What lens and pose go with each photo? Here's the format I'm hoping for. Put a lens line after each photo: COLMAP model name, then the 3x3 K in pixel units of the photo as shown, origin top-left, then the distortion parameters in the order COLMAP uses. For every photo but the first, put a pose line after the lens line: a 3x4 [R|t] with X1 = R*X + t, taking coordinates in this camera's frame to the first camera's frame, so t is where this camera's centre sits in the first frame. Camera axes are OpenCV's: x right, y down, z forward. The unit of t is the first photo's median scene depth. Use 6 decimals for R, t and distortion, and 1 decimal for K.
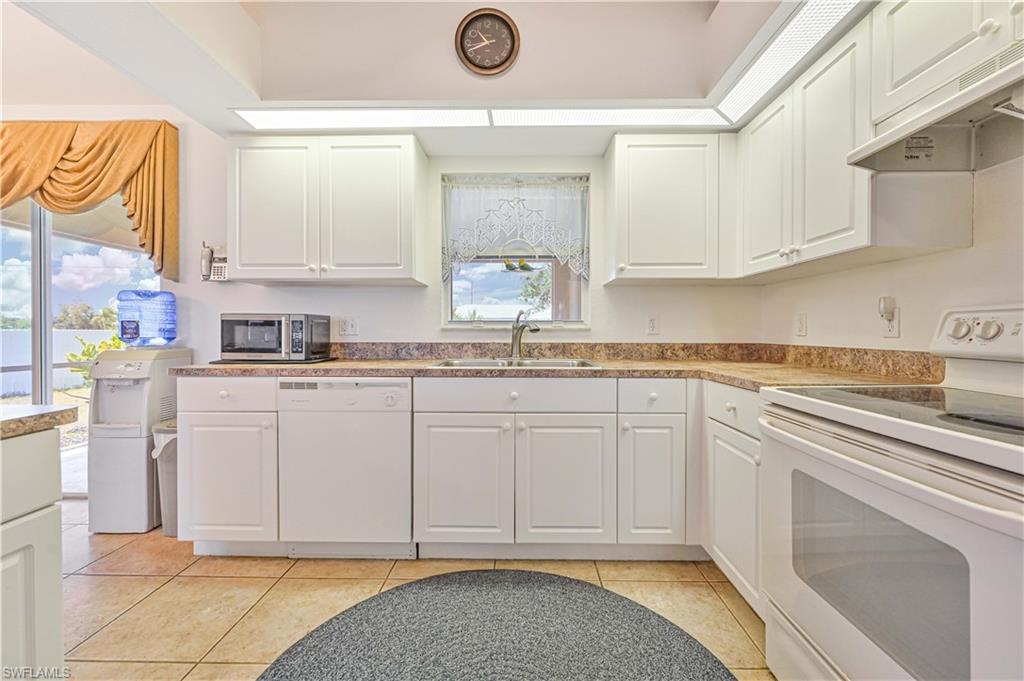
lens RADIAL K [[408.6, 0, 514.1], [0, 408.6, 335.0], [0, 0, 1]] dist [-0.002469, -0.000603]
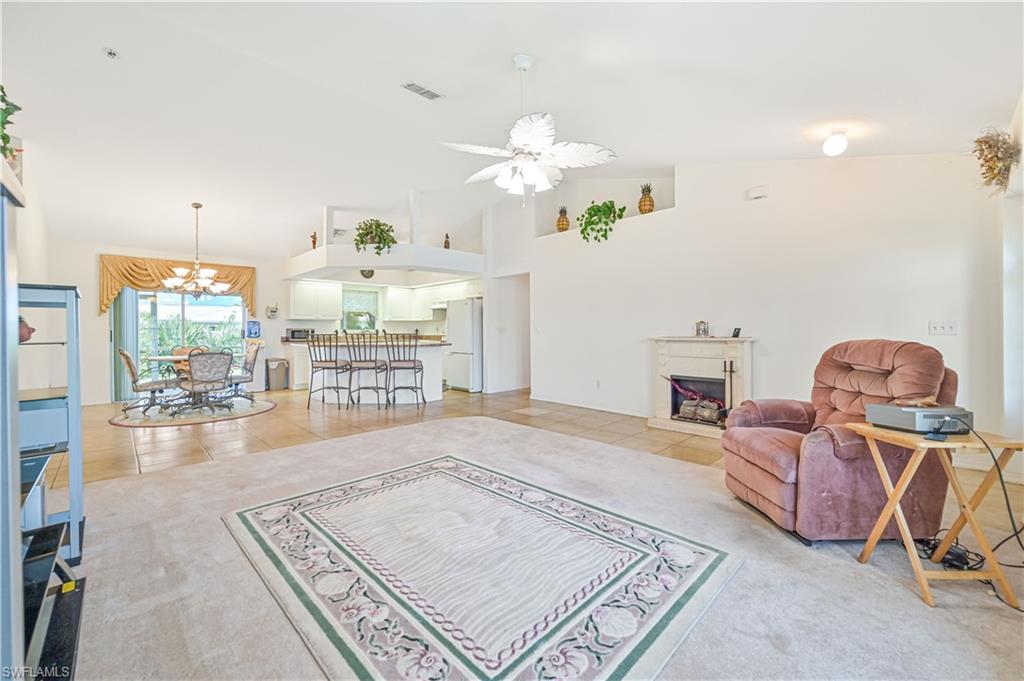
lens RADIAL K [[408.6, 0, 520.2], [0, 408.6, 333.2], [0, 0, 1]] dist [-0.002469, -0.000603]
pose [[0.690027, -0.008878, 0.723729, -1.995959], [0.014489, 0.999894, -0.001549, 0.025014], [-0.723639, 0.011555, 0.690082, -3.102269]]
